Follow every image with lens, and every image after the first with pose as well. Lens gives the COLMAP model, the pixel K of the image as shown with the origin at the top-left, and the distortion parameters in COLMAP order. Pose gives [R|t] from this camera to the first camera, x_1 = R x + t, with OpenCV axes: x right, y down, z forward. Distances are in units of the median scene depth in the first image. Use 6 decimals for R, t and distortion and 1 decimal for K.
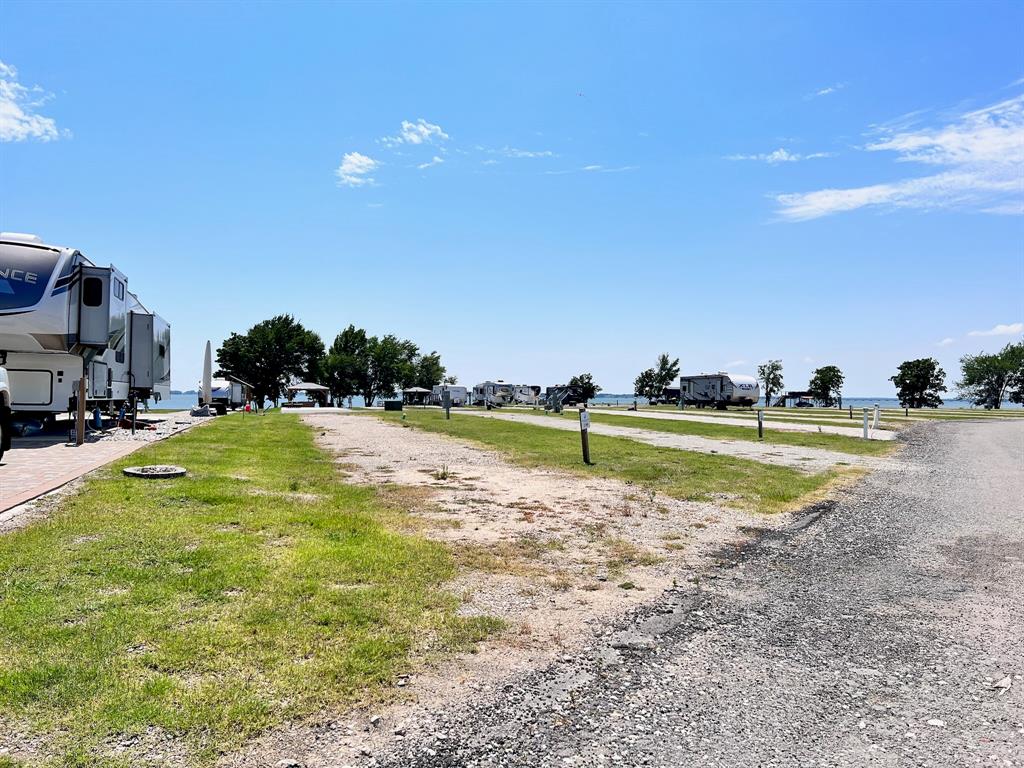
lens RADIAL K [[761.1, 0, 514.2], [0, 761.1, 387.8], [0, 0, 1]] dist [0.064180, -0.077741]
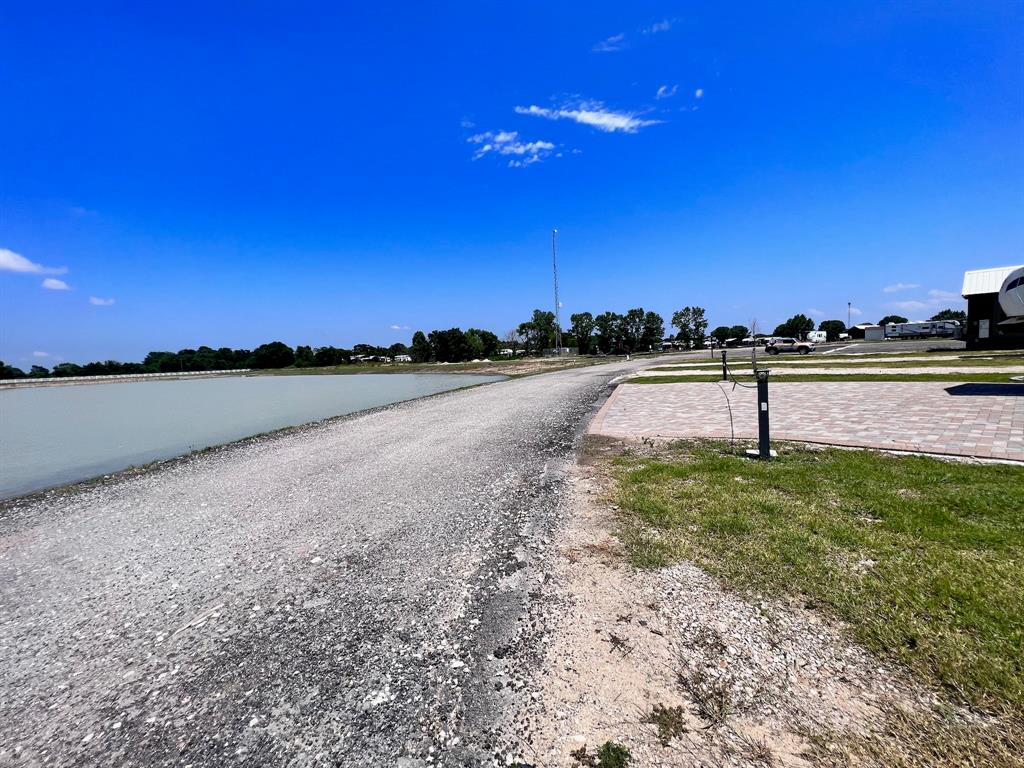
lens RADIAL K [[412.7, 0, 512.8], [0, 412.7, 387.1], [0, 0, 1]] dist [-0.002088, 0.000008]
pose [[-0.924317, 0.067685, -0.375575, 0.366241], [0.046234, 0.996758, 0.065847, 0.017366], [0.378814, 0.043499, -0.924450, 1.552616]]
